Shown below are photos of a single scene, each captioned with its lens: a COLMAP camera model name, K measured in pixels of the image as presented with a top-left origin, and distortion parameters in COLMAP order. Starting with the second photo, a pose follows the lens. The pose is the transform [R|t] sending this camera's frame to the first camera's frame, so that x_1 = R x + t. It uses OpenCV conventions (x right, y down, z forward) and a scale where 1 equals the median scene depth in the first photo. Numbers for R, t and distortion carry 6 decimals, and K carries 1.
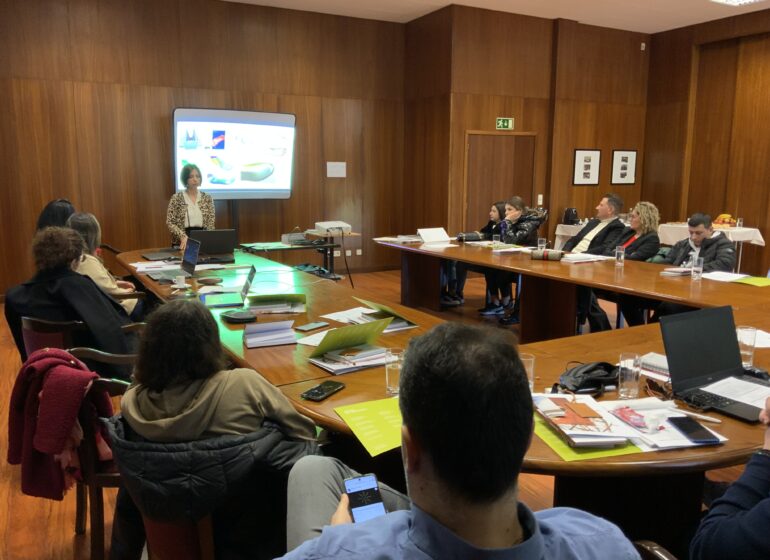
lens RADIAL K [[632.5, 0, 385.0], [0, 632.5, 280.0], [0, 0, 1]] dist [0.096980, -0.158487]
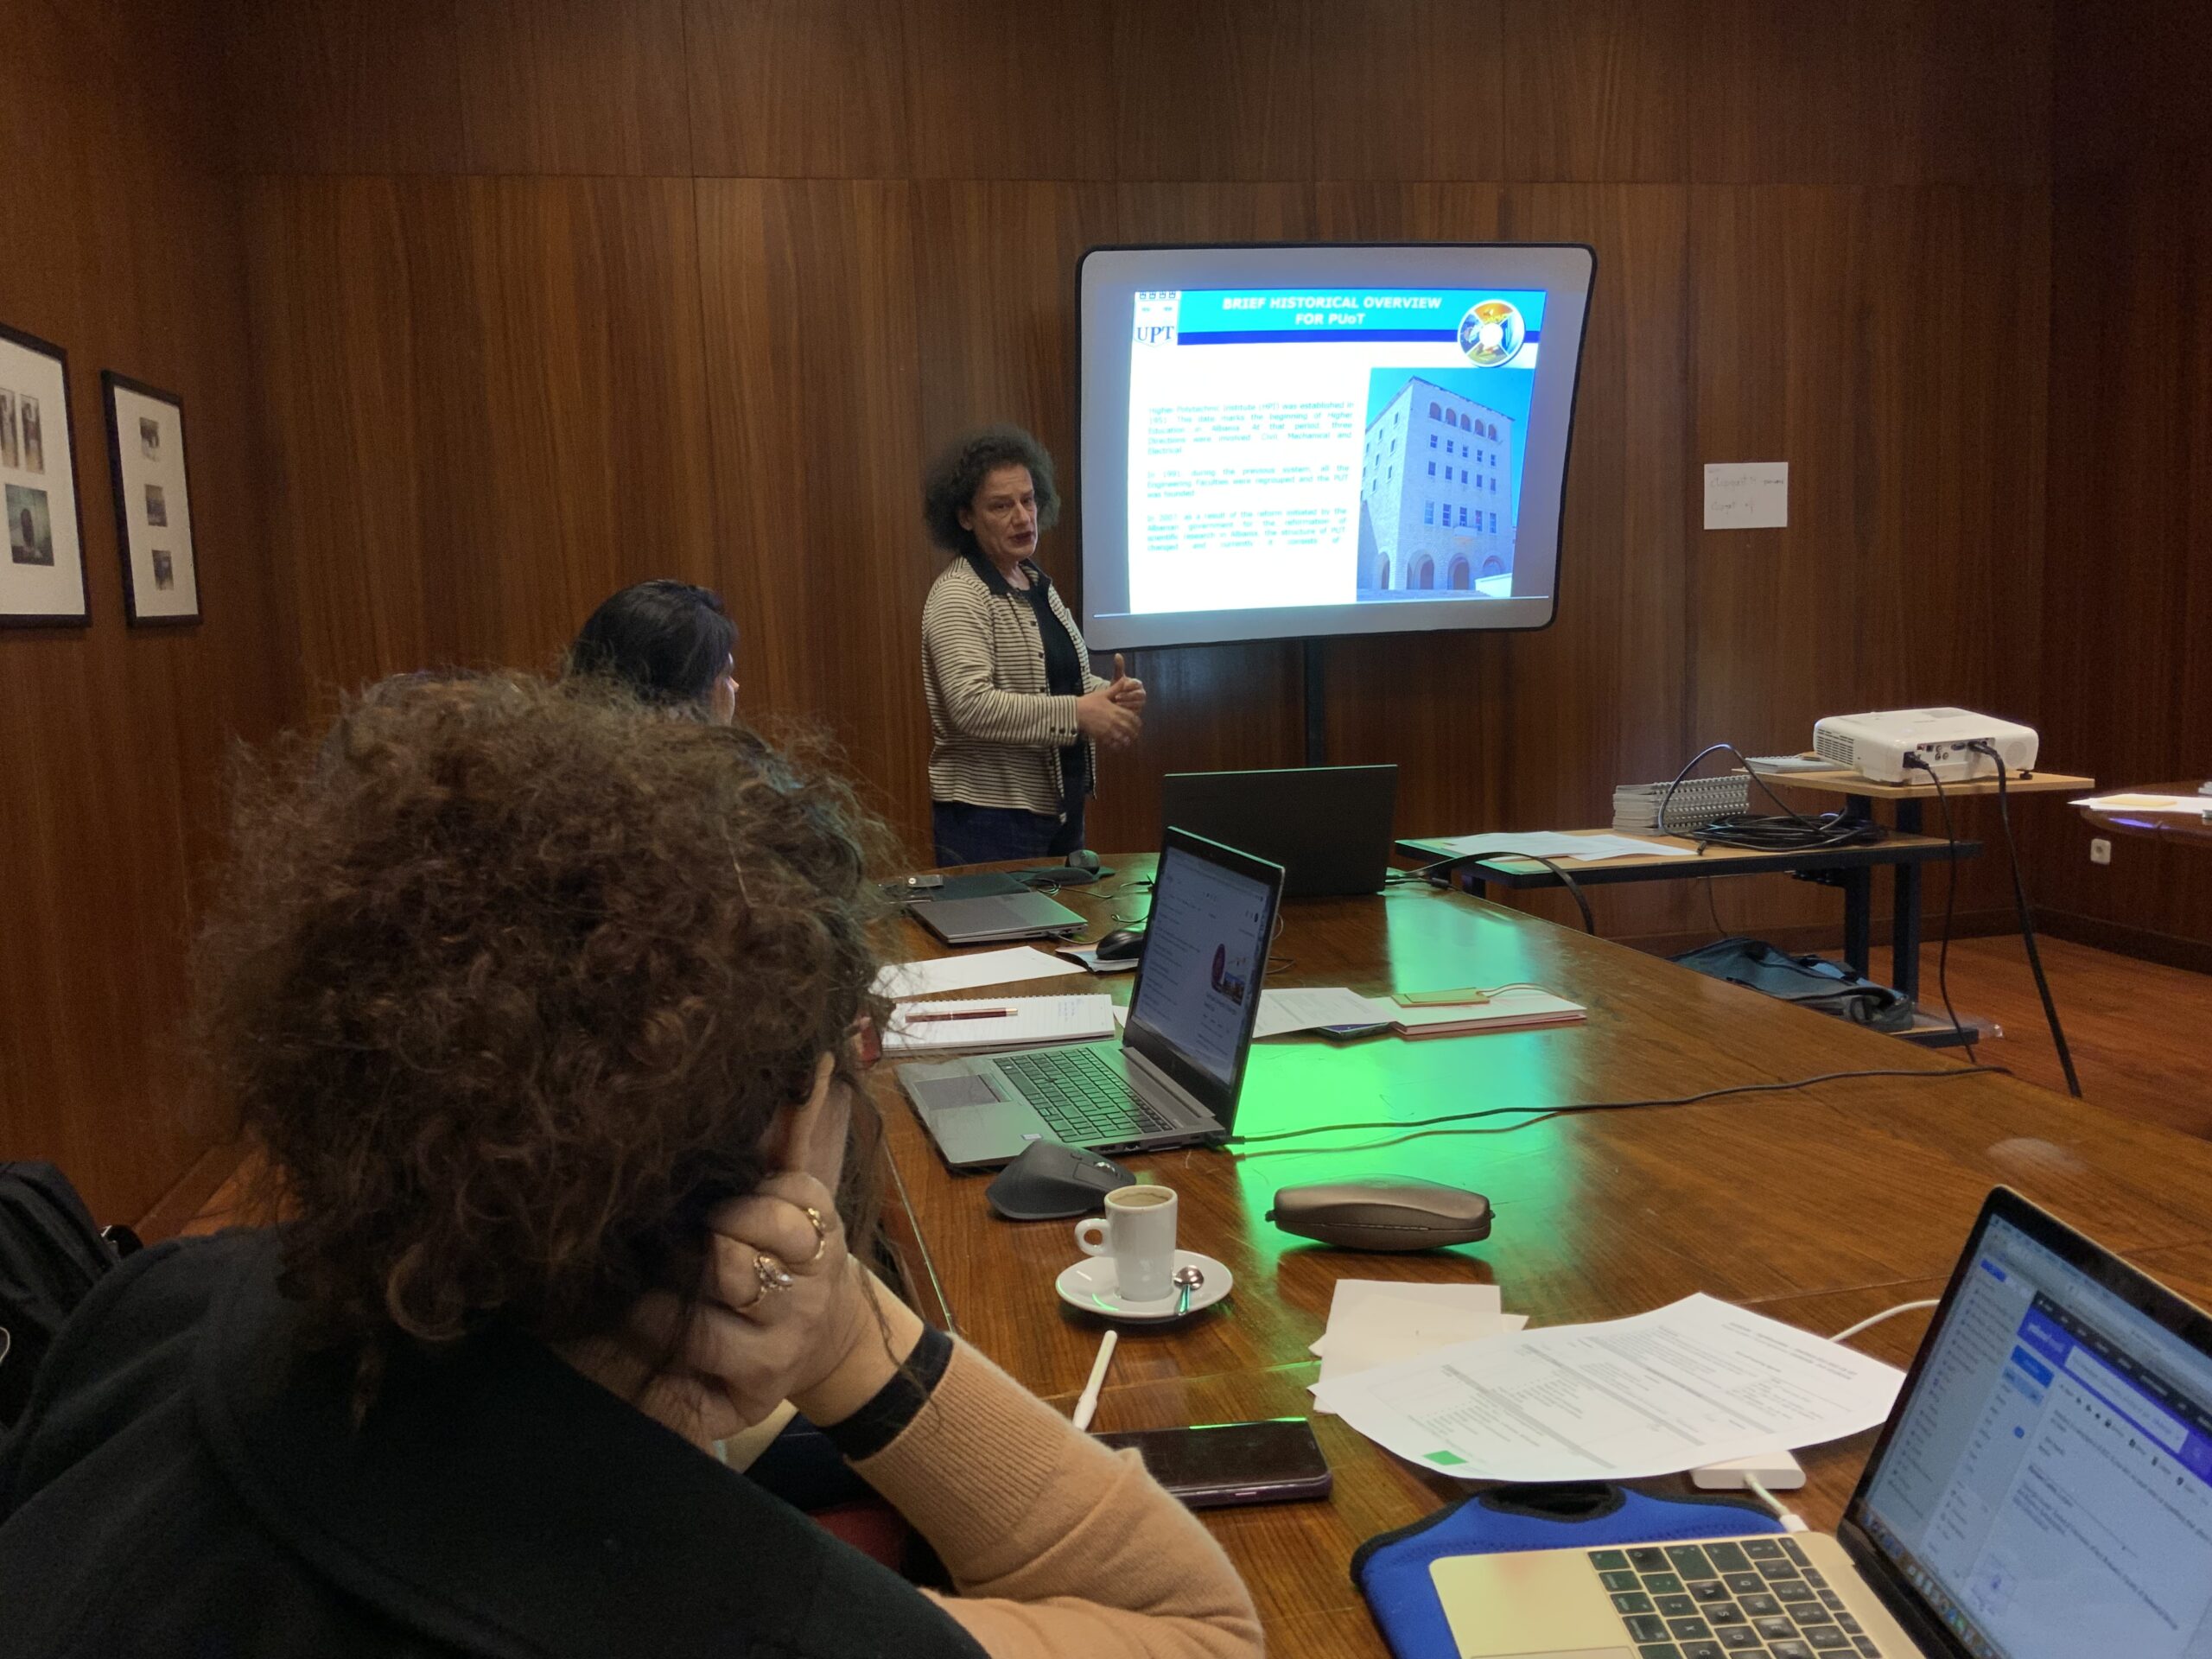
lens RADIAL K [[1869.4, 0, 1106.0], [0, 1869.4, 829.5], [0, 0, 1]] dist [-0.000156, 0.000090]
pose [[0.955459, -0.004204, -0.295094, -0.109621], [-0.008915, 0.999031, -0.043096, -0.025798], [0.294990, 0.043807, 0.954496, 0.328364]]
